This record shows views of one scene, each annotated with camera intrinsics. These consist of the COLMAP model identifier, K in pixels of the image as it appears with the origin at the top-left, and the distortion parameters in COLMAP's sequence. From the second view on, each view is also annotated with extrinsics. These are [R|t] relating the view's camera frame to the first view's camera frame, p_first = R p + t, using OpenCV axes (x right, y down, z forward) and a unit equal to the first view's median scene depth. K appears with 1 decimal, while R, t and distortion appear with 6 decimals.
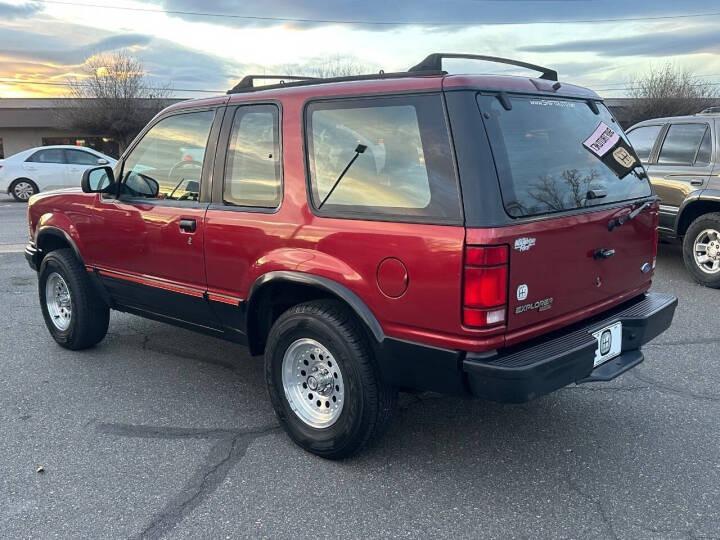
lens RADIAL K [[691.3, 0, 360.0], [0, 691.3, 270.0], [0, 0, 1]] dist [0.171923, -0.335024]
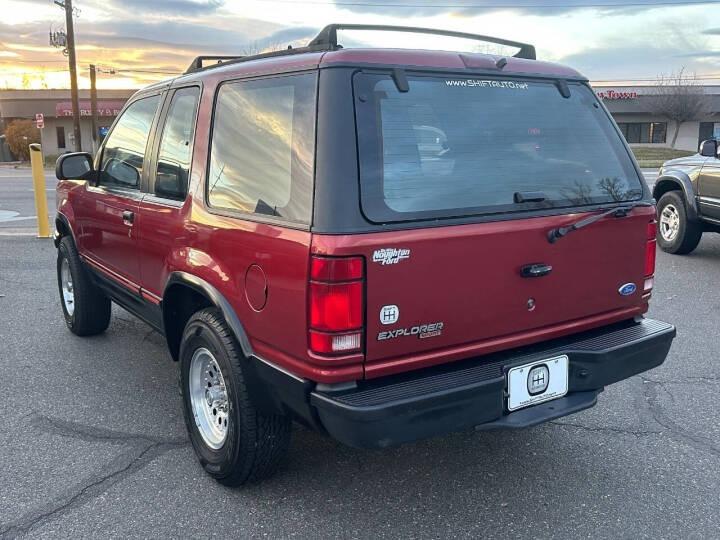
lens RADIAL K [[691.3, 0, 360.0], [0, 691.3, 270.0], [0, 0, 1]] dist [0.171923, -0.335024]
pose [[0.975247, 0.050127, -0.215361, 0.329583], [-0.047080, 0.998705, 0.019258, -0.030533], [0.216047, -0.008643, 0.976345, 0.174883]]
